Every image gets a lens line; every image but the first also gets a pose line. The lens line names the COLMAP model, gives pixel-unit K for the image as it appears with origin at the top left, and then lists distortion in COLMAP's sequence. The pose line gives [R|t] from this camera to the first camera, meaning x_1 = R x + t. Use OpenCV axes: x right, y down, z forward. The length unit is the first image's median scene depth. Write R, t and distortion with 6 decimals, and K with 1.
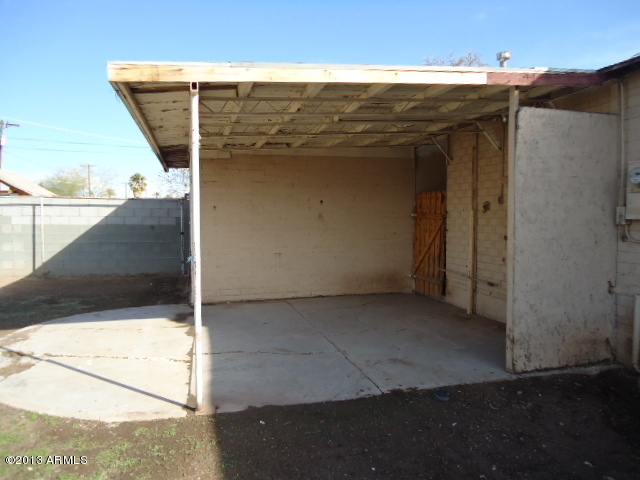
lens RADIAL K [[460.7, 0, 320.0], [0, 460.7, 240.0], [0, 0, 1]] dist [-0.006800, -0.000852]
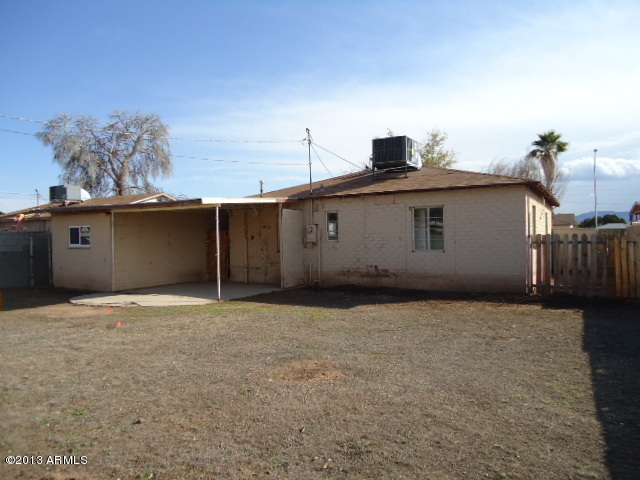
lens RADIAL K [[460.7, 0, 320.0], [0, 460.7, 240.0], [0, 0, 1]] dist [-0.006800, -0.000852]
pose [[0.716574, -0.010014, 0.697439, -1.593461], [0.050872, 0.997984, -0.037938, 0.076318], [-0.695654, 0.062665, 0.715639, -1.469014]]
